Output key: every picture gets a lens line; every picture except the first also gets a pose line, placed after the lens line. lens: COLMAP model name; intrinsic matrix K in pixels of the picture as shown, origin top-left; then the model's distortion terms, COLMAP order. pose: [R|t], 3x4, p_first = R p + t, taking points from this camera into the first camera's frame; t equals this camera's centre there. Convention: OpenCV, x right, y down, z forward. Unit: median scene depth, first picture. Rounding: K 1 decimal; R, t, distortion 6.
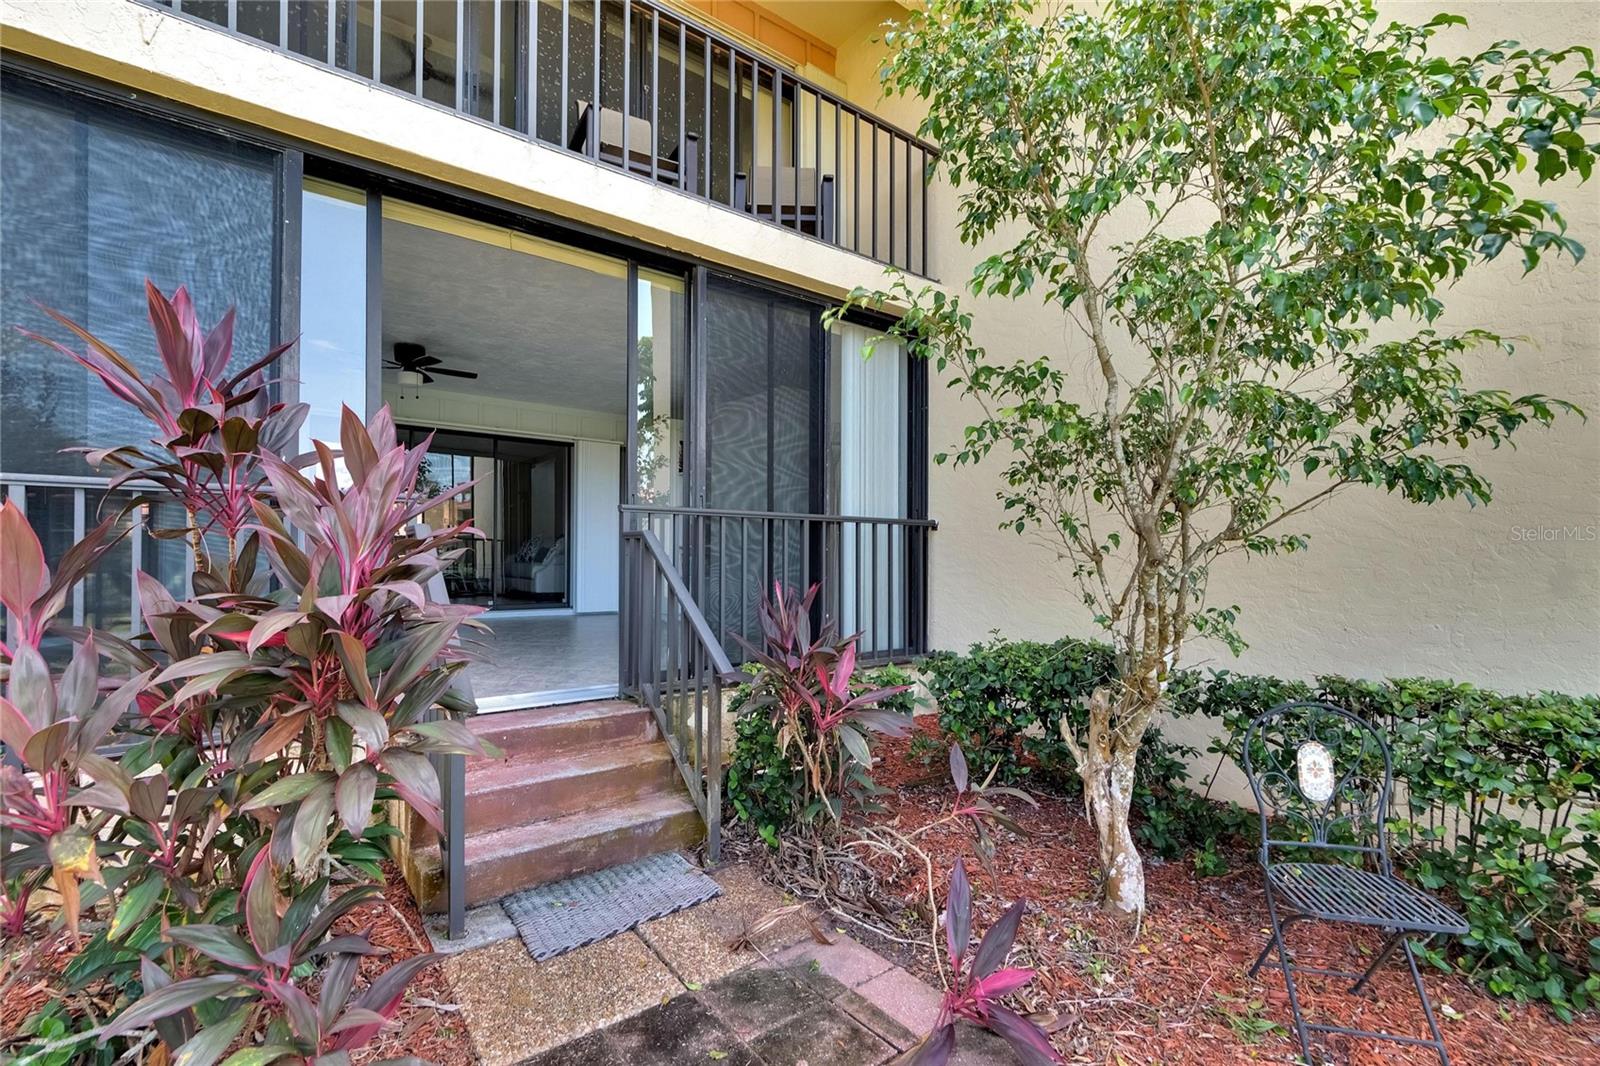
lens RADIAL K [[708.5, 0, 792.1], [0, 708.5, 533.1], [0, 0, 1]] dist [-0.001685, 0.001554]
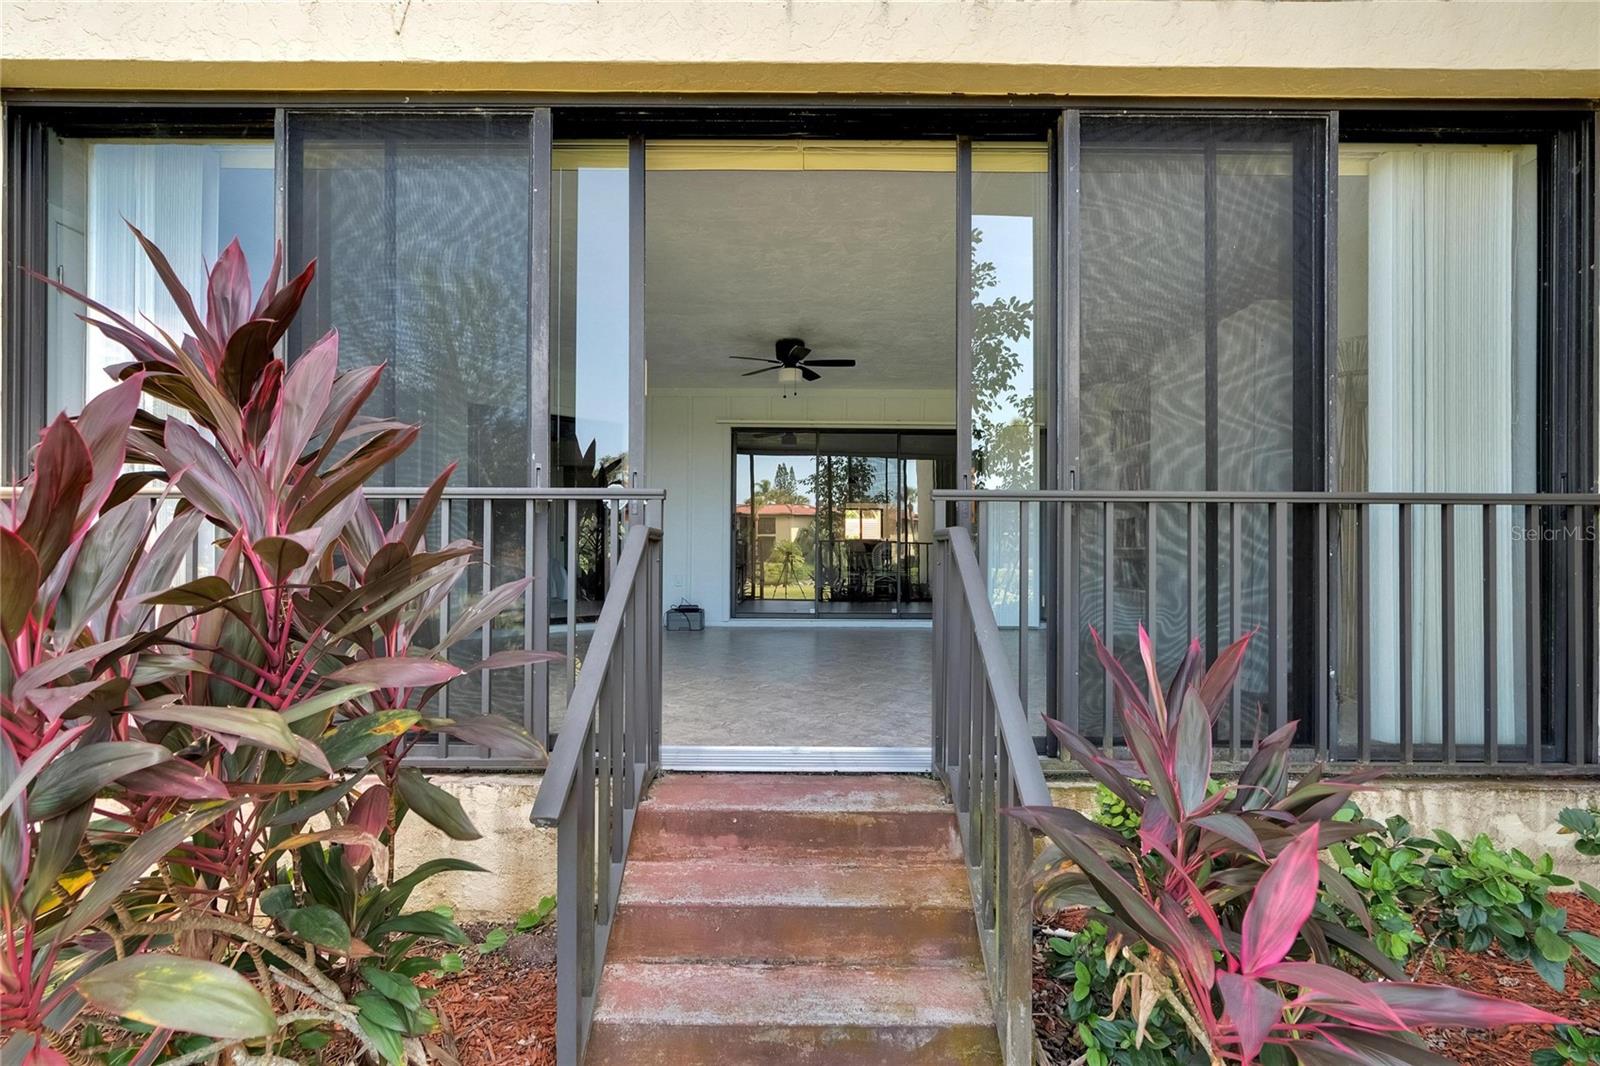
lens RADIAL K [[708.5, 0, 787.7], [0, 708.5, 546.6], [0, 0, 1]] dist [-0.001685, 0.001554]
pose [[0.796783, -0.008191, -0.604210, 0.063678], [0.018632, 0.999766, 0.011017, 0.004535], [0.603978, -0.020036, 0.796749, 0.412092]]
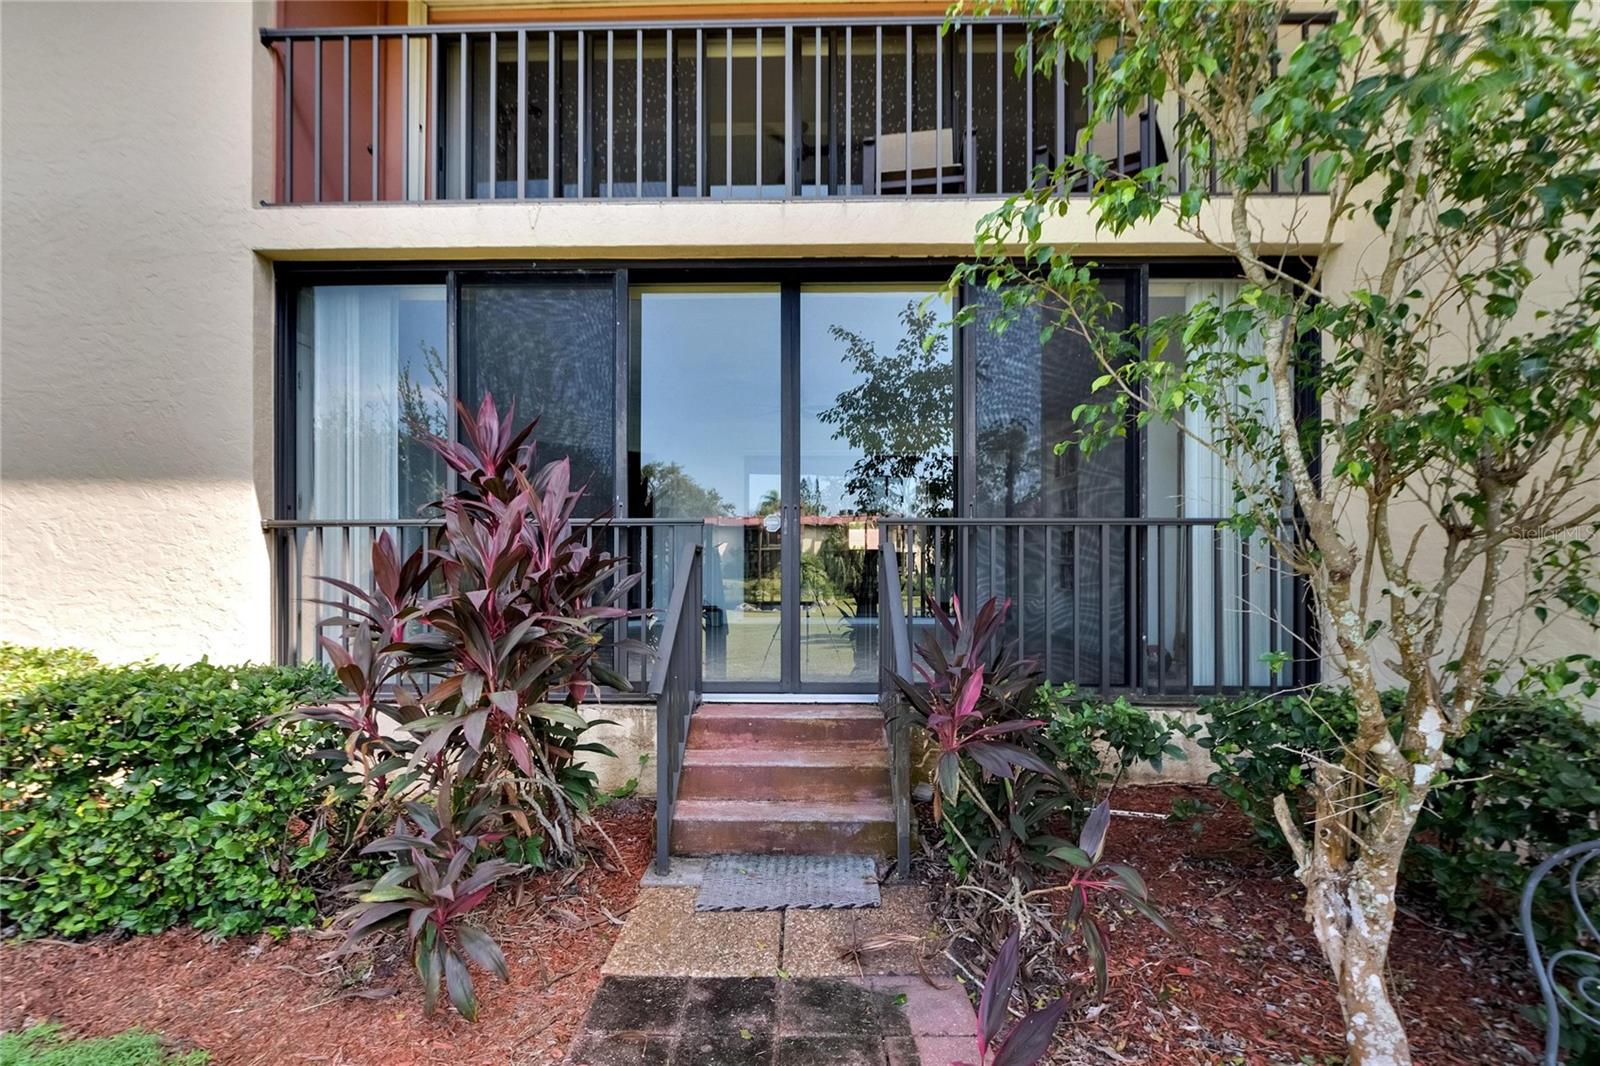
lens RADIAL K [[708.5, 0, 792.7], [0, 708.5, 546.7], [0, 0, 1]] dist [-0.001685, 0.001554]
pose [[0.789920, -0.021318, -0.612839, 0.327978], [0.024036, 0.999704, -0.003794, 0.002417], [0.612738, -0.011733, 0.790199, 0.108343]]
